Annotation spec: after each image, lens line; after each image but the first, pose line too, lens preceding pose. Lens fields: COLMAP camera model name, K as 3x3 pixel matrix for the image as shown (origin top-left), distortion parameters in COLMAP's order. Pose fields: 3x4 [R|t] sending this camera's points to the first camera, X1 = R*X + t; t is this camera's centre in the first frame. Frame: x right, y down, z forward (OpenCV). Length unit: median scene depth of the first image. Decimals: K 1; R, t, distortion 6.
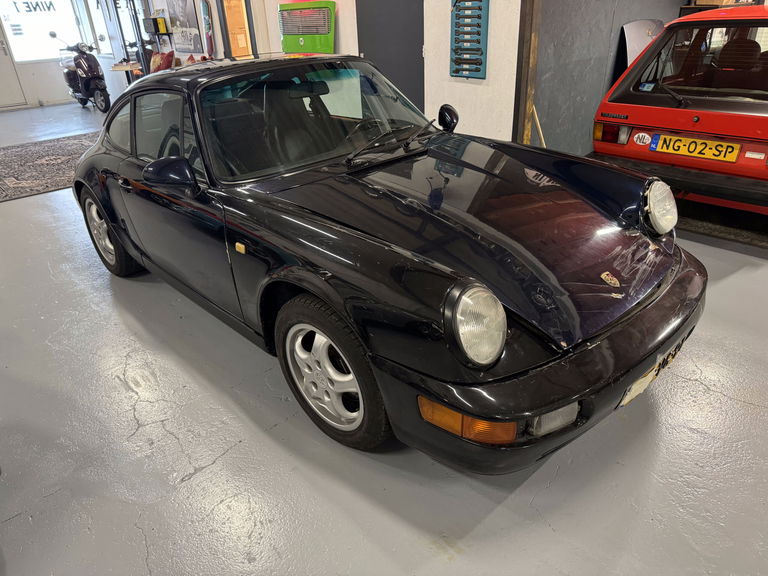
lens RADIAL K [[543.9, 0, 384.1], [0, 543.9, 288.9], [0, 0, 1]] dist [0.025398, -0.025212]
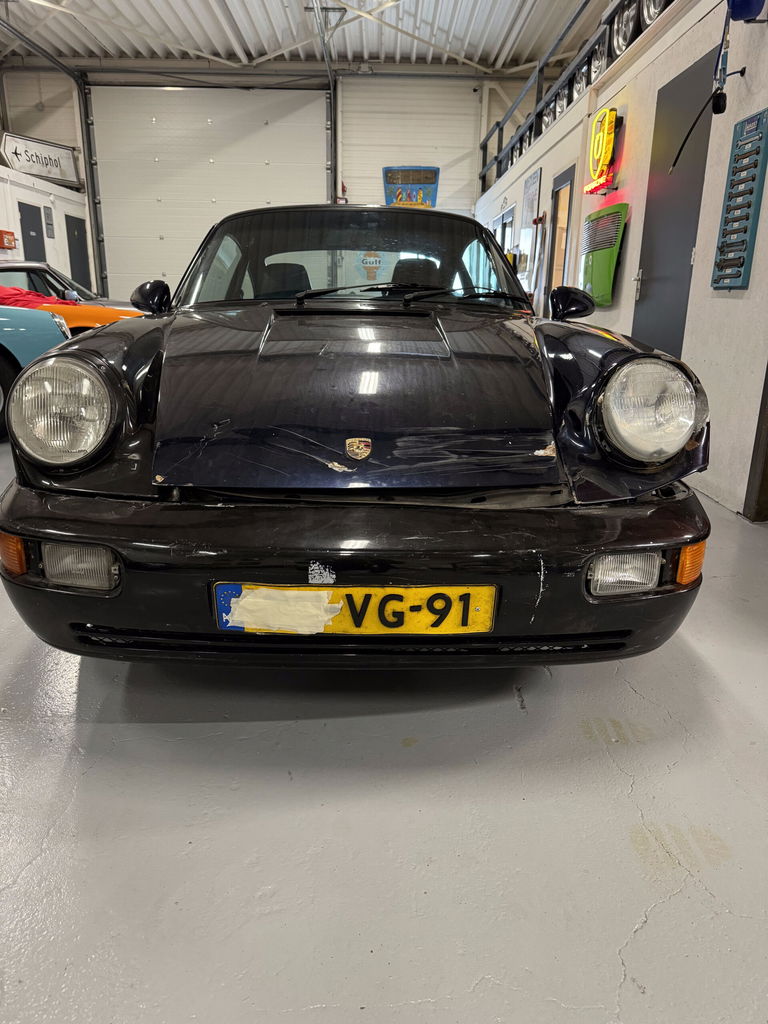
lens RADIAL K [[725.2, 0, 381.1], [0, 725.2, 510.7], [0, 0, 1]] dist [0.025398, -0.025212]
pose [[0.755842, 0.239553, -0.609357, 0.177162], [-0.347527, 0.935531, -0.063290, 0.016796], [0.554912, 0.259606, 0.790366, 0.078923]]
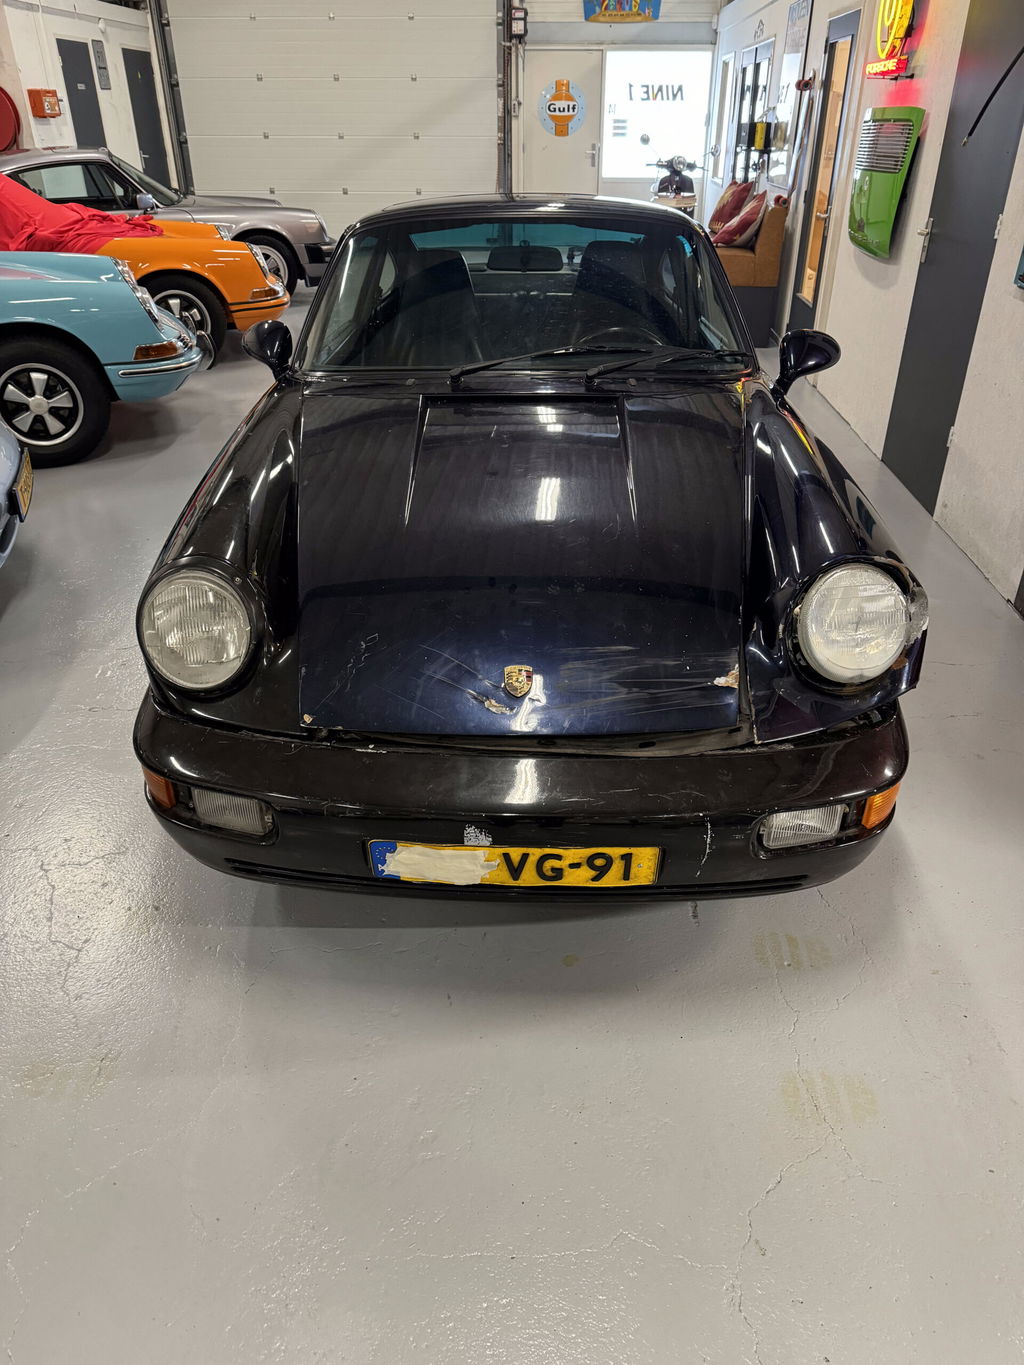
lens RADIAL K [[966.7, 0, 511.0], [0, 966.7, 679.3], [0, 0, 1]] dist [0.025398, -0.025212]
pose [[0.715675, 0.388833, -0.580188, 0.183980], [-0.350671, 0.918451, 0.182970, -0.036294], [0.604019, 0.072508, 0.793665, 0.045824]]
